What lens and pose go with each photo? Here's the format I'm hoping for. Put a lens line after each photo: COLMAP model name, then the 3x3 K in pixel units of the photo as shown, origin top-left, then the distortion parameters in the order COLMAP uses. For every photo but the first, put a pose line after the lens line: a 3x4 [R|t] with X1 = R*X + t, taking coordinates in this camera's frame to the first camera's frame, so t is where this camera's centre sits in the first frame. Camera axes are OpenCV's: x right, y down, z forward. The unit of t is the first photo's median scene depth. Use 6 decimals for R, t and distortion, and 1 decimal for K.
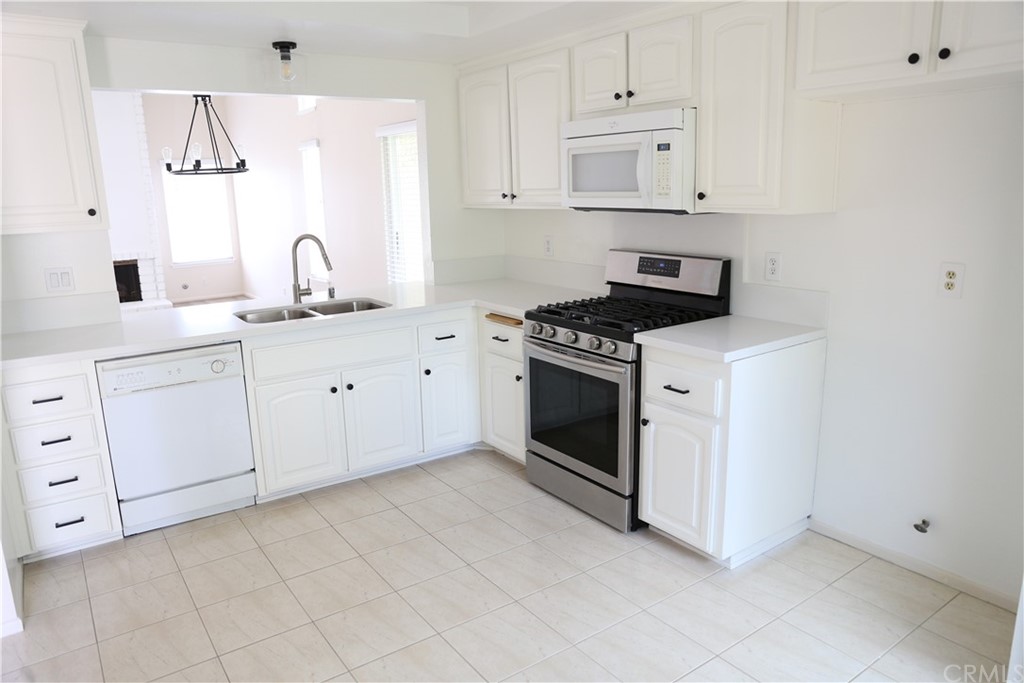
lens RADIAL K [[699.3, 0, 509.1], [0, 699.3, 344.2], [0, 0, 1]] dist [-0.117289, 0.098329]
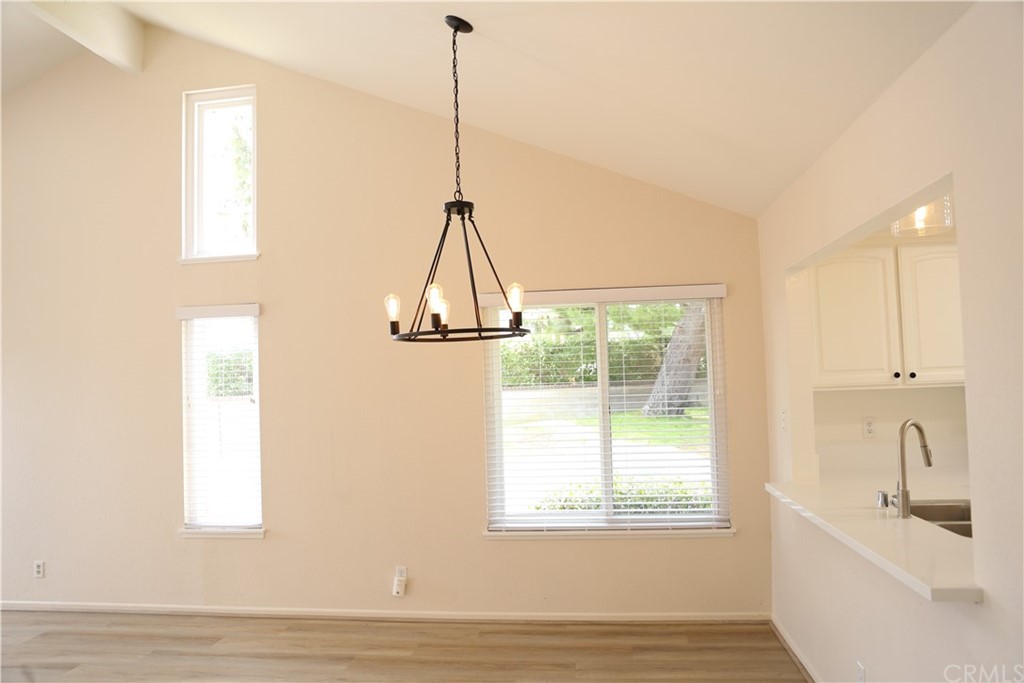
lens RADIAL K [[699.3, 0, 509.1], [0, 699.3, 344.2], [0, 0, 1]] dist [-0.117289, 0.098329]
pose [[0.675953, 0.041242, 0.735790, -1.203901], [0.176881, 0.960167, -0.216316, -0.166213], [-0.715402, 0.276366, 0.641733, 0.878486]]
